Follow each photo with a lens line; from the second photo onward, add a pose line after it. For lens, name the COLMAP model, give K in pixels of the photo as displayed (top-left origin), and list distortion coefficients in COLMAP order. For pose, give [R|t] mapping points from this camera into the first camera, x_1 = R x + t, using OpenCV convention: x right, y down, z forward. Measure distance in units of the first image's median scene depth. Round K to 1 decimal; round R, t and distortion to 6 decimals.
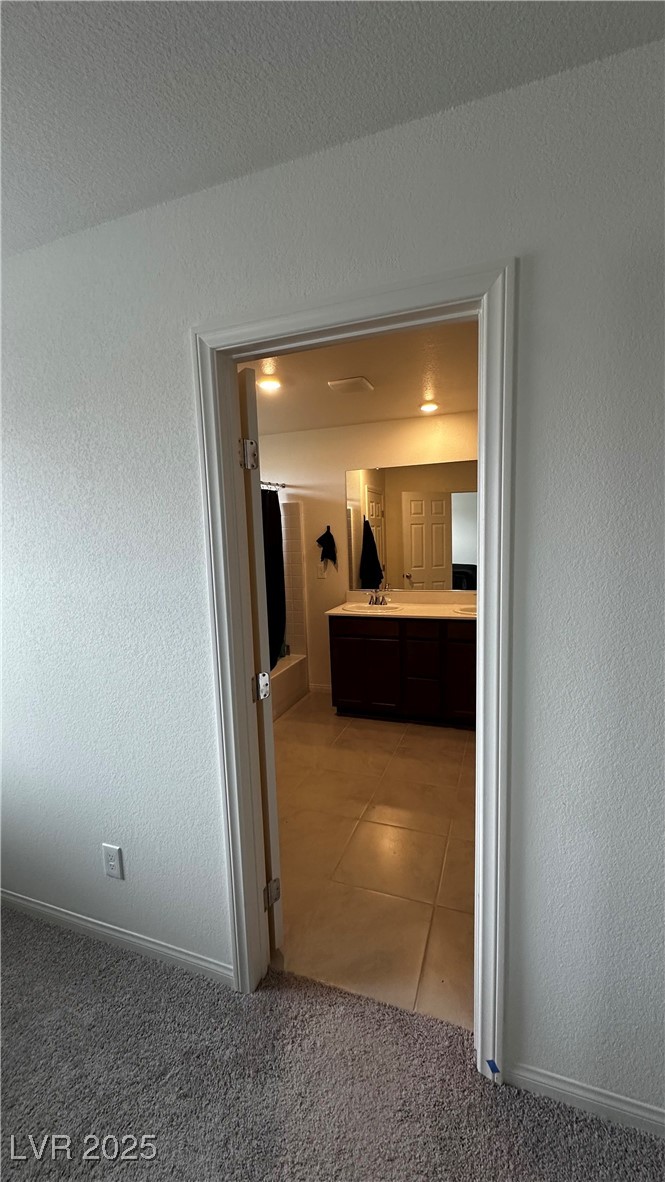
lens RADIAL K [[475.0, 0, 331.0], [0, 475.0, 586.3], [0, 0, 1]] dist [-0.002851, 0.000227]
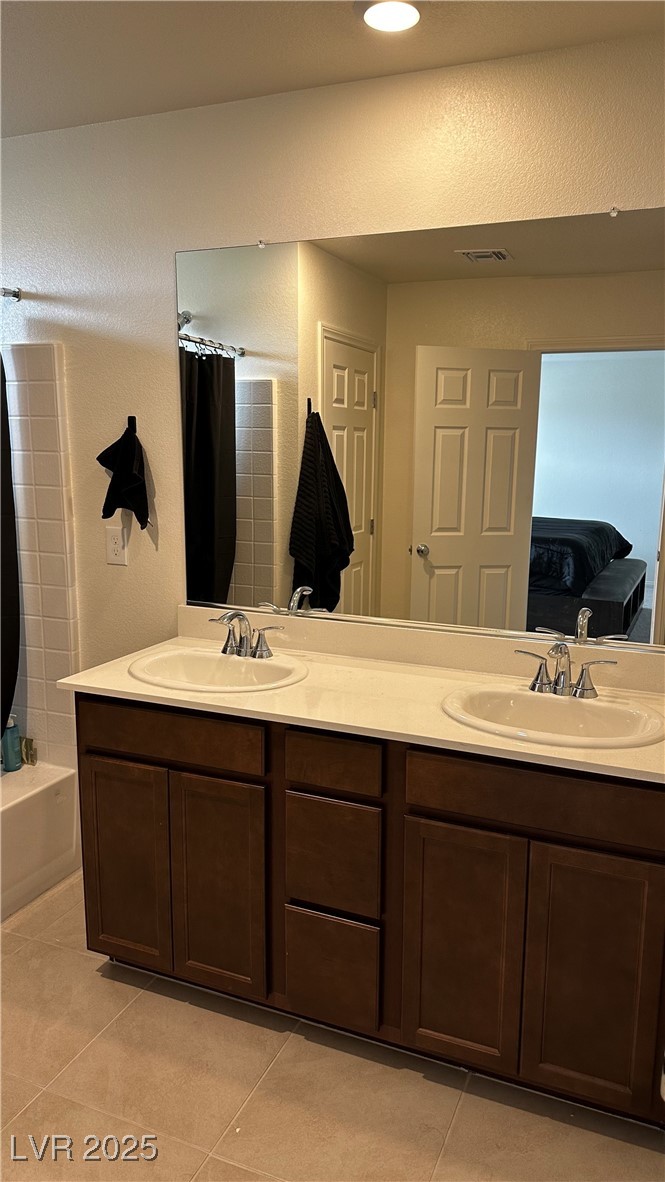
lens RADIAL K [[830.0, 0, 338.7], [0, 830.0, 591.8], [0, 0, 1]] dist [0.046307, -0.006004]
pose [[0.998085, 0.051213, -0.034680, 0.170979], [-0.048758, 0.996474, 0.068280, -0.047338], [0.038055, -0.066459, 0.997063, 0.380179]]
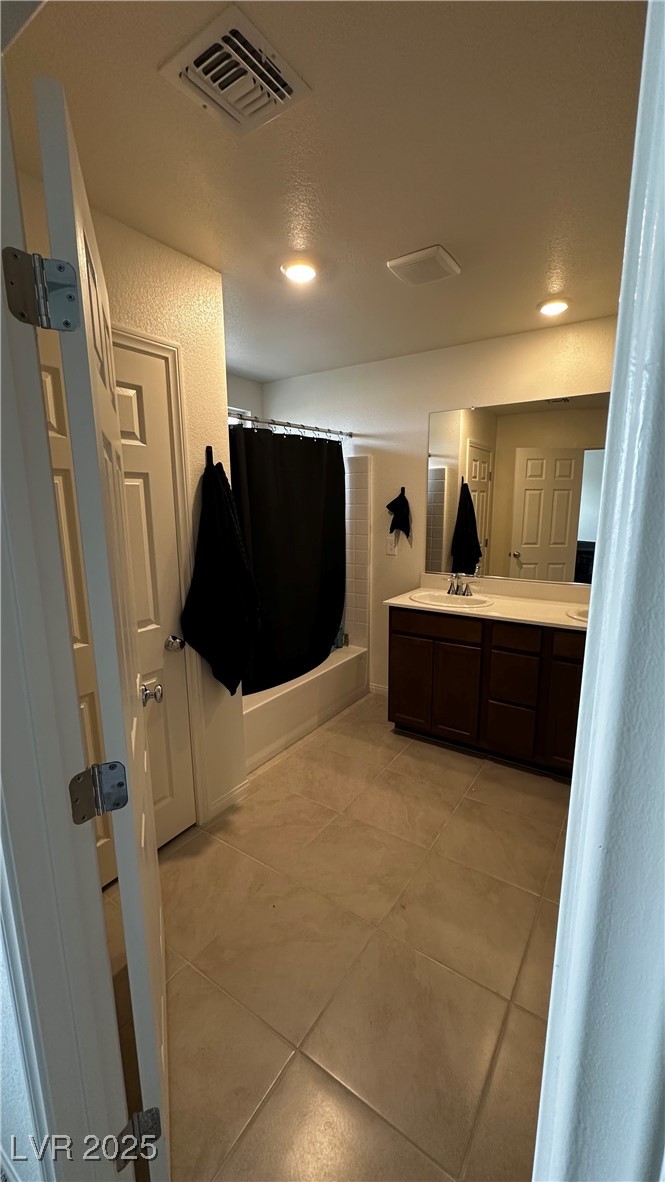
lens RADIAL K [[475.0, 0, 330.7], [0, 475.0, 587.2], [0, 0, 1]] dist [-0.002851, 0.000227]
pose [[0.971015, 0.068937, -0.228860, 0.066946], [-0.052356, 0.995597, 0.077757, -0.019318], [0.233212, -0.063521, 0.970349, 0.211474]]
